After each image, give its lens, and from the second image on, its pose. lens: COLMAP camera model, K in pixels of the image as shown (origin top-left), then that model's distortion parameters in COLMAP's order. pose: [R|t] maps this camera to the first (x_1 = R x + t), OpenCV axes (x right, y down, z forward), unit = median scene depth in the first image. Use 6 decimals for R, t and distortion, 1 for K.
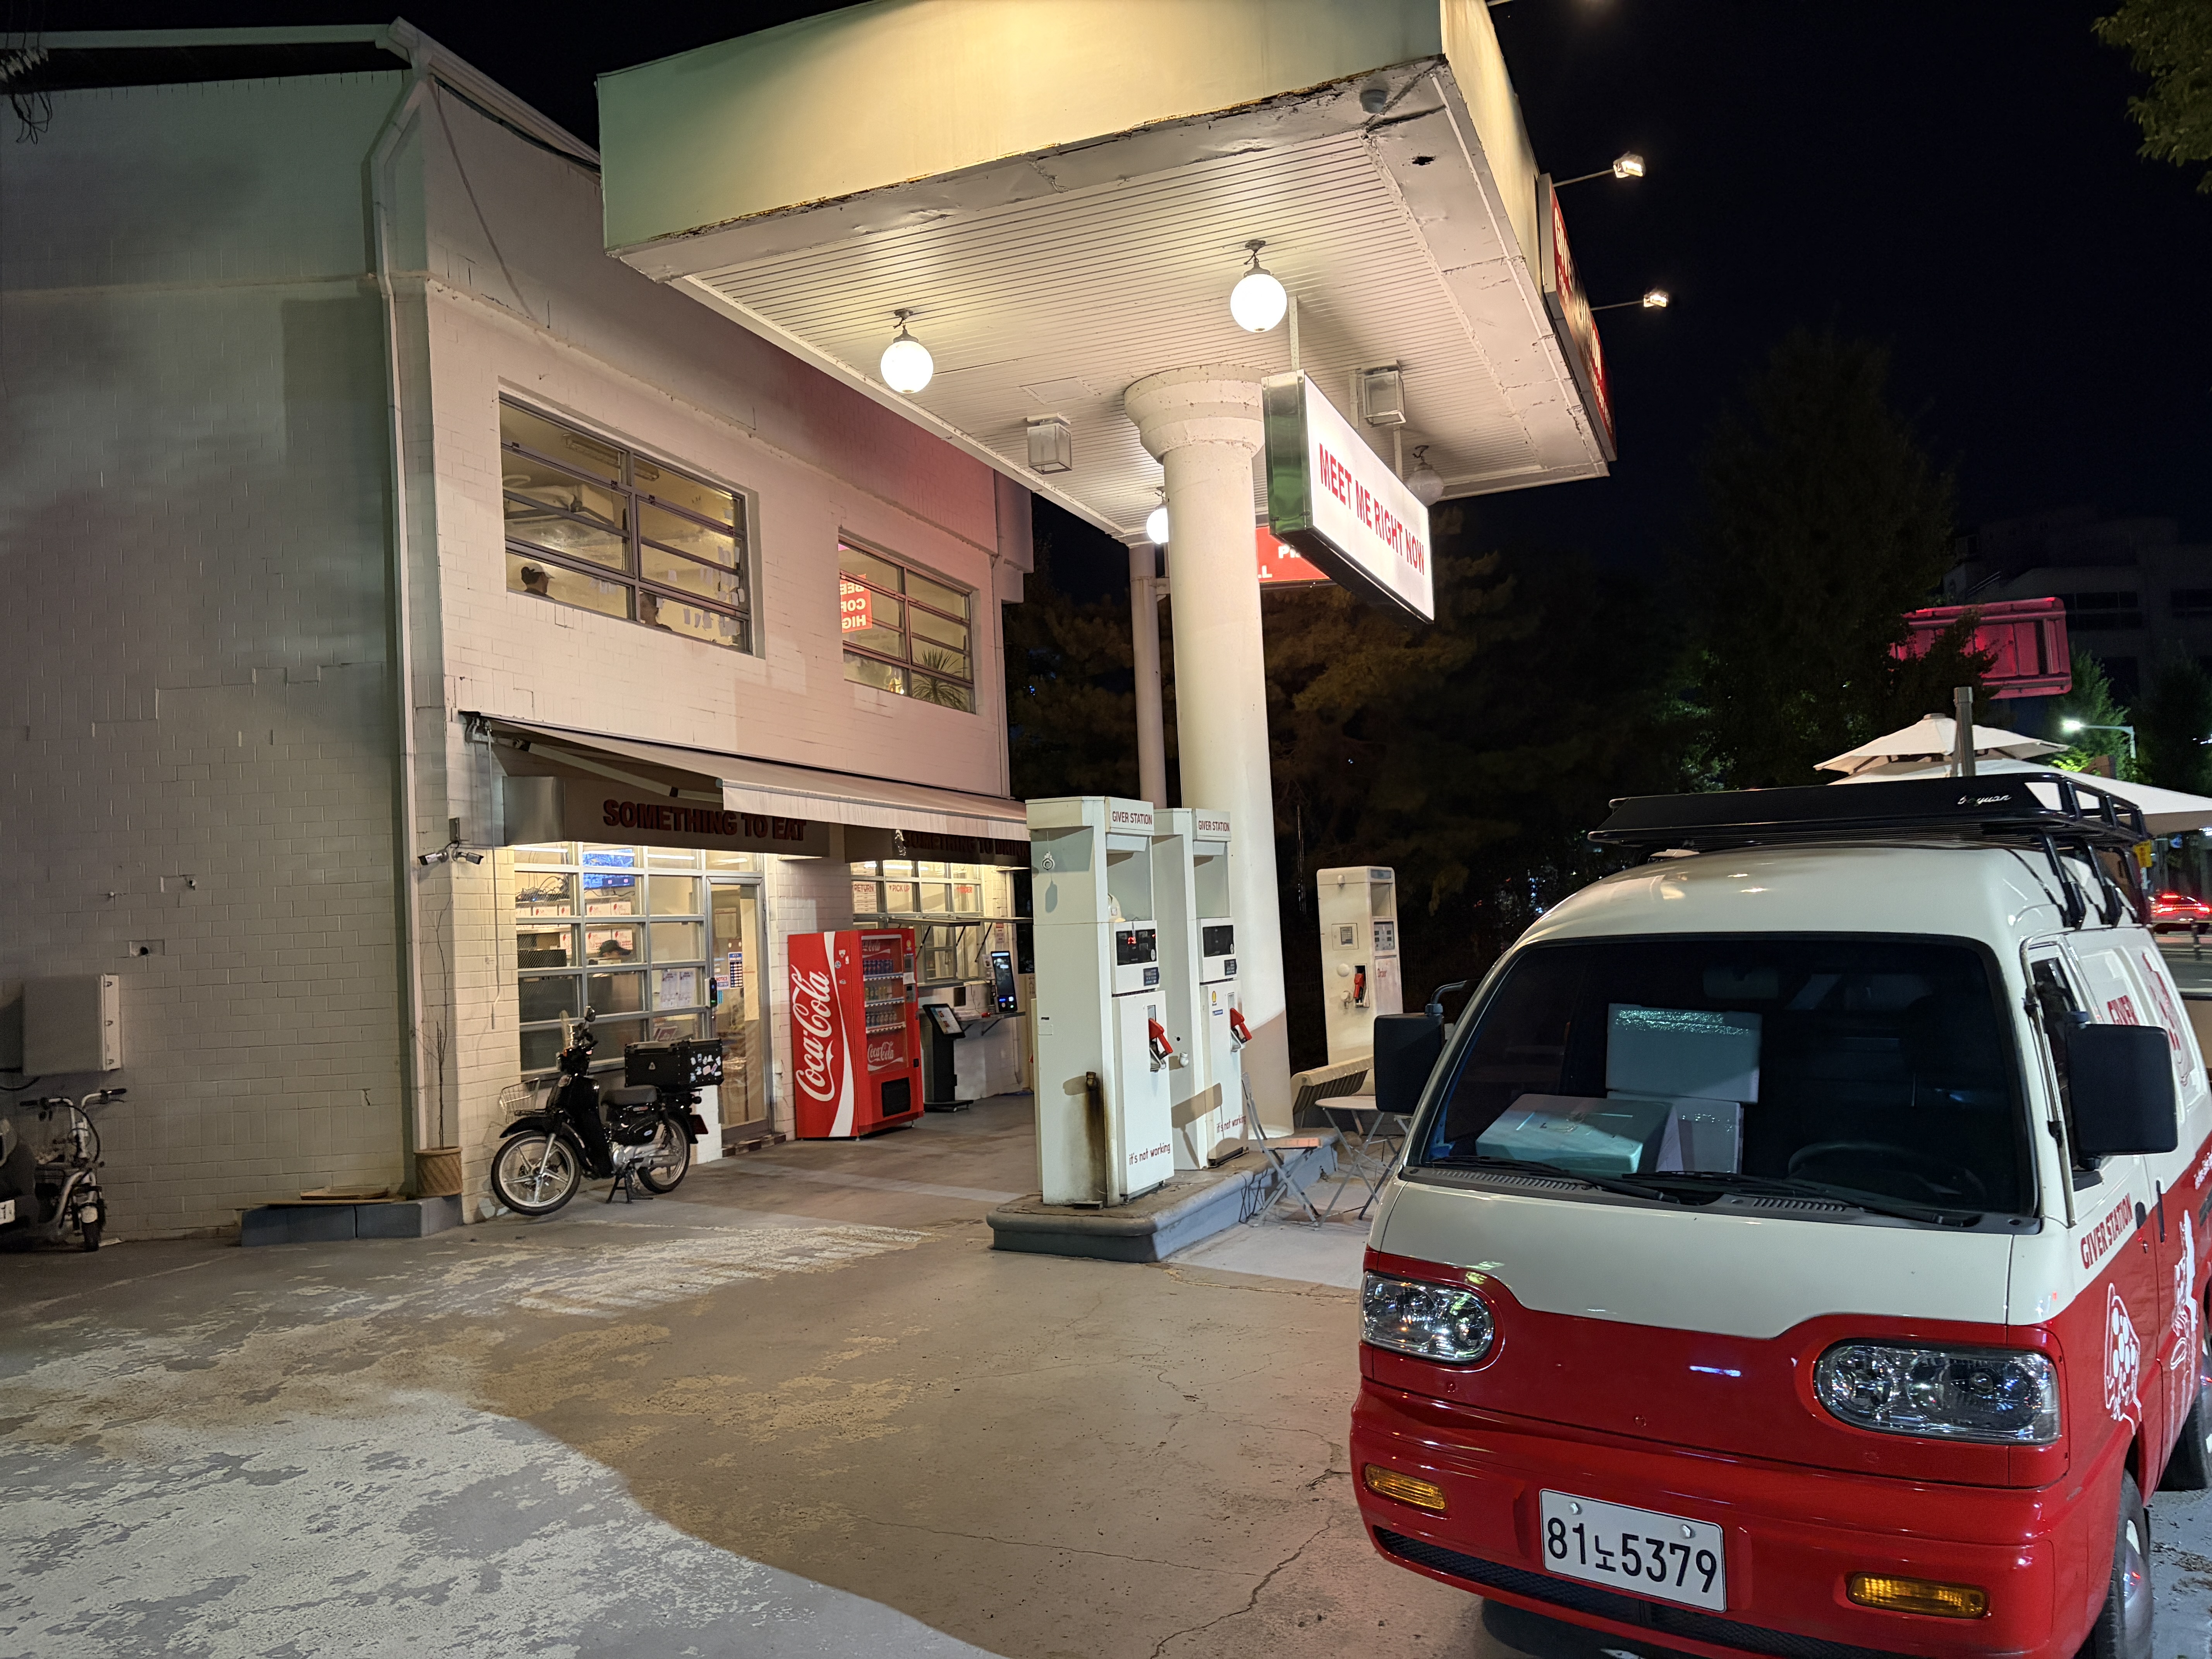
lens RADIAL K [[1692.0, 0, 1090.3], [0, 1692.0, 842.3], [0, 0, 1]] dist [0.005473, 0.004323]
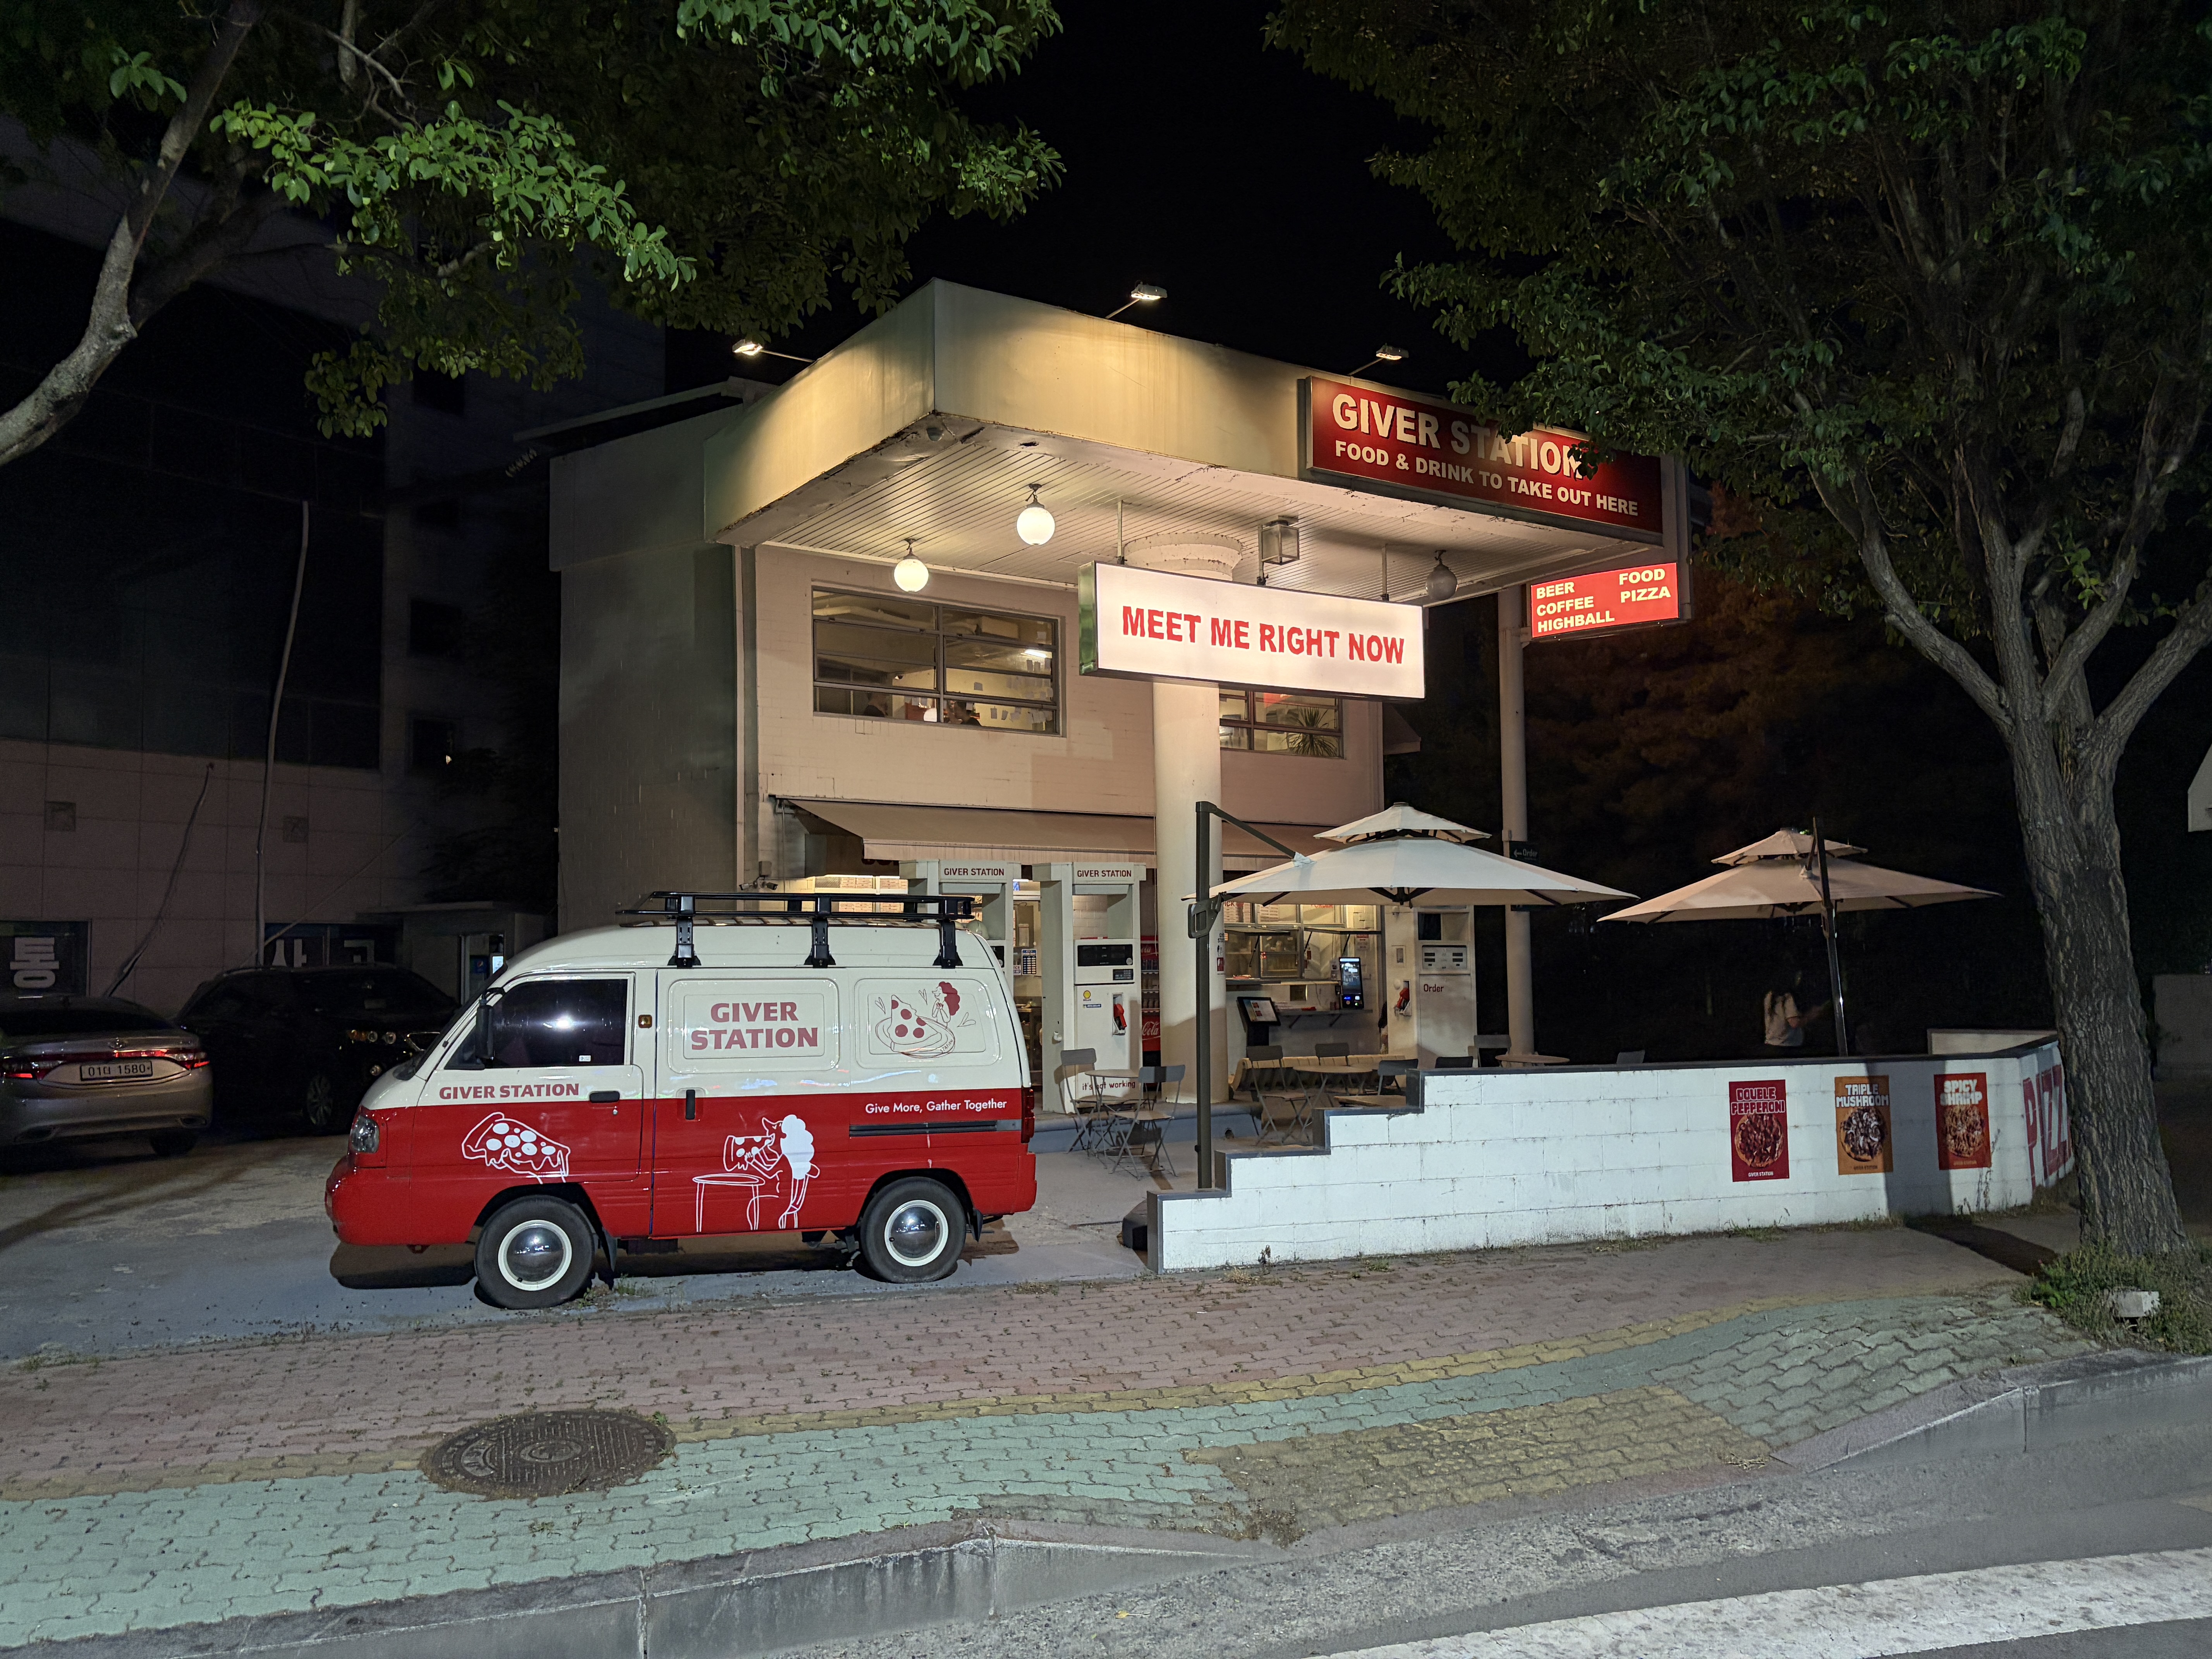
lens RADIAL K [[1692.0, 0, 1090.3], [0, 1692.0, 842.3], [0, 0, 1]] dist [0.005473, 0.004323]
pose [[0.826340, 0.000059, -0.563172, 0.787003], [0.002680, 0.999988, 0.004036, -0.038367], [0.563165, -0.004845, 0.826330, -0.159211]]
